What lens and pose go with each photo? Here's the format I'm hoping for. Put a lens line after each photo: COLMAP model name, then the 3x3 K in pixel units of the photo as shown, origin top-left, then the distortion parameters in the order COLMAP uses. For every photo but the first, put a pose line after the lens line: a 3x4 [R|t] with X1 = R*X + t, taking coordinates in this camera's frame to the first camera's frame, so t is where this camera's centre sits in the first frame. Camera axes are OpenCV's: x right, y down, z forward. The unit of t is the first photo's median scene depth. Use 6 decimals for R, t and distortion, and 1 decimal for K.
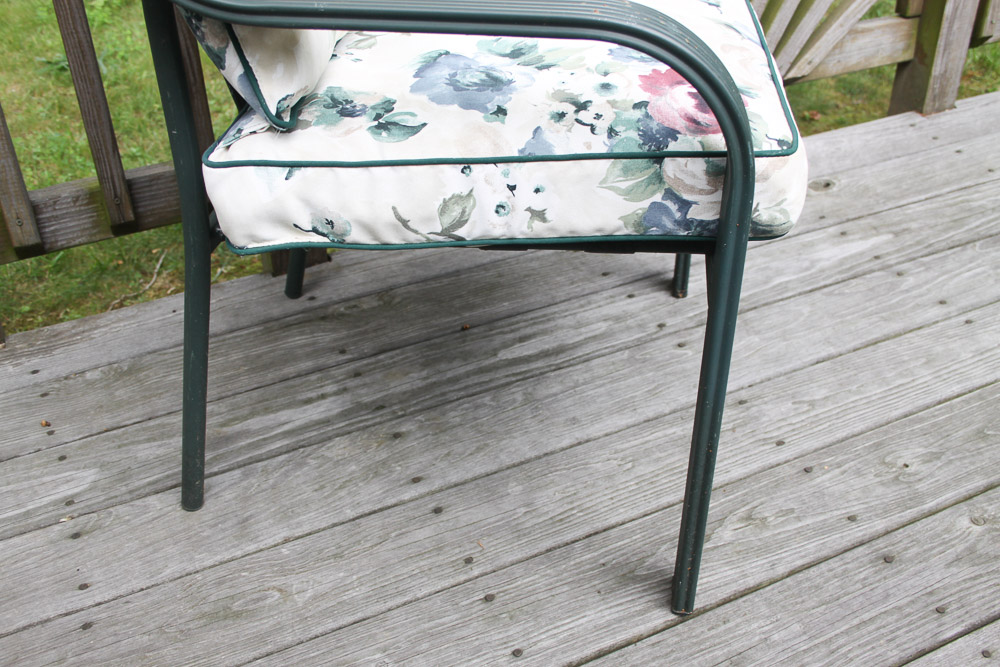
lens RADIAL K [[1059.8, 0, 495.1], [0, 1059.8, 346.5], [0, 0, 1]] dist [-0.100058, 0.137328]
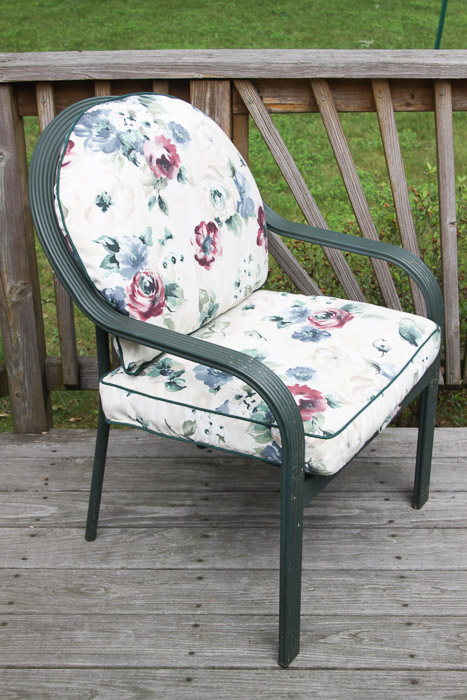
lens RADIAL K [[1063.2, 0, 224.5], [0, 1063.2, 331.3], [0, 0, 1]] dist [-0.024002, 0.085032]
pose [[0.889100, 0.203576, -0.409948, 0.666083], [-0.264310, 0.959575, -0.096724, -0.092411], [0.373685, 0.194350, 0.906966, -0.765687]]
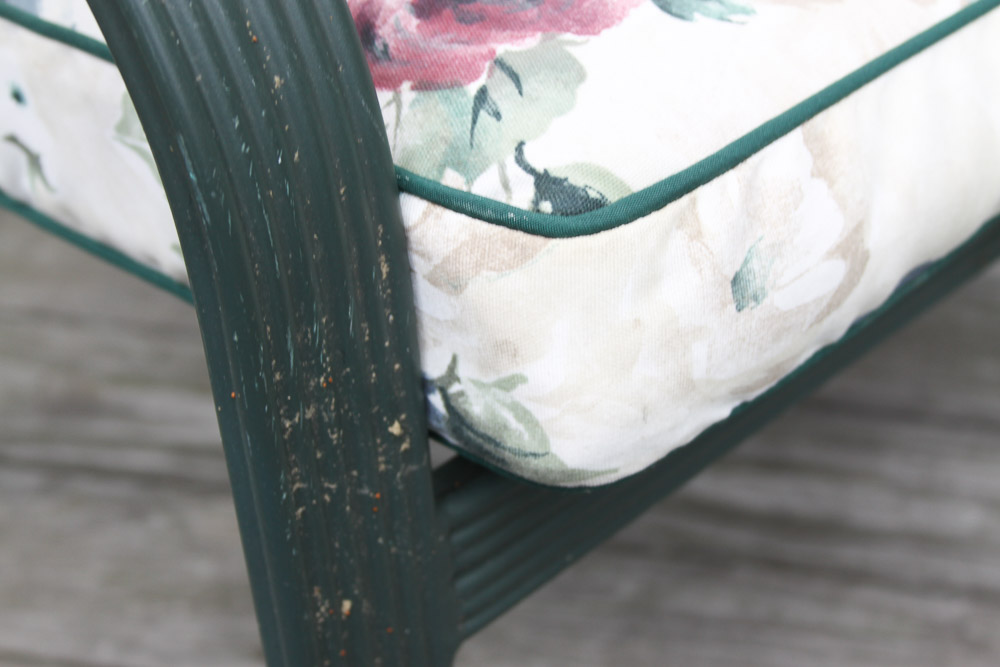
lens RADIAL K [[1854.0, 0, 500.0], [0, 1854.0, 333.5], [0, 0, 1]] dist [-0.014964, -0.040450]
pose [[0.759585, 0.366497, -0.537319, 0.388501], [-0.335758, 0.928490, 0.158662, -0.165475], [0.557044, 0.059892, 0.828321, 0.413461]]
